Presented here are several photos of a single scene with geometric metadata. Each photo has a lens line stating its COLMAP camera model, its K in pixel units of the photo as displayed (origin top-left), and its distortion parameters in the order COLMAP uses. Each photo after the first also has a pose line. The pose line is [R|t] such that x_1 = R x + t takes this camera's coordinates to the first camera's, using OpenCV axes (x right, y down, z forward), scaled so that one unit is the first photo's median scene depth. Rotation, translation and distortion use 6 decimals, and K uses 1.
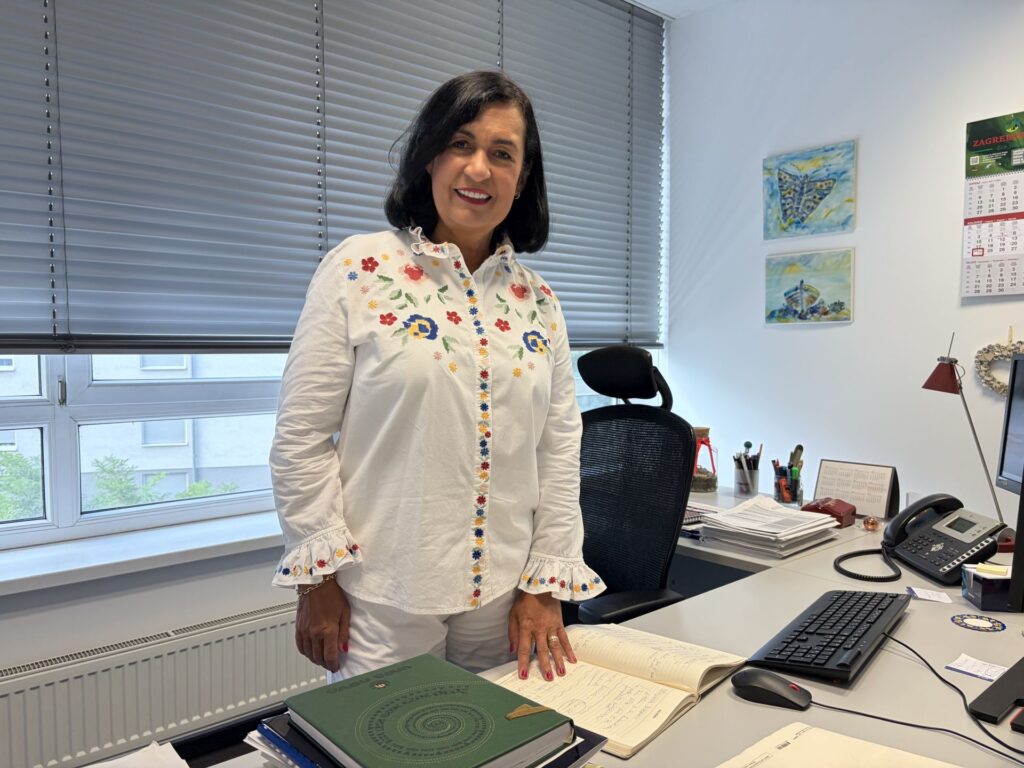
lens RADIAL K [[772.9, 0, 514.1], [0, 772.9, 384.9], [0, 0, 1]] dist [0.028763, -0.037819]
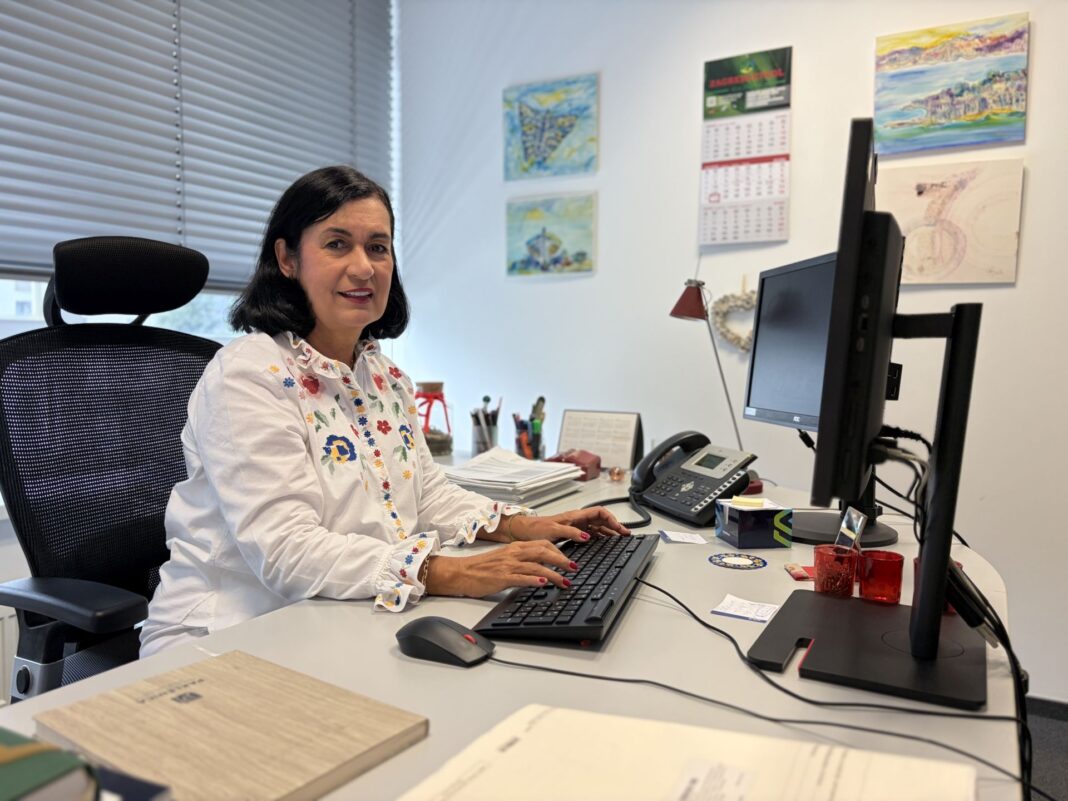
lens RADIAL K [[806.1, 0, 530.0], [0, 806.1, 399.7], [0, 0, 1]] dist [0.028763, -0.037819]
pose [[0.944559, -0.012537, 0.328103, 0.050151], [0.005235, 0.999719, 0.023132, 0.056085], [-0.328301, -0.020132, 0.944359, 0.126896]]
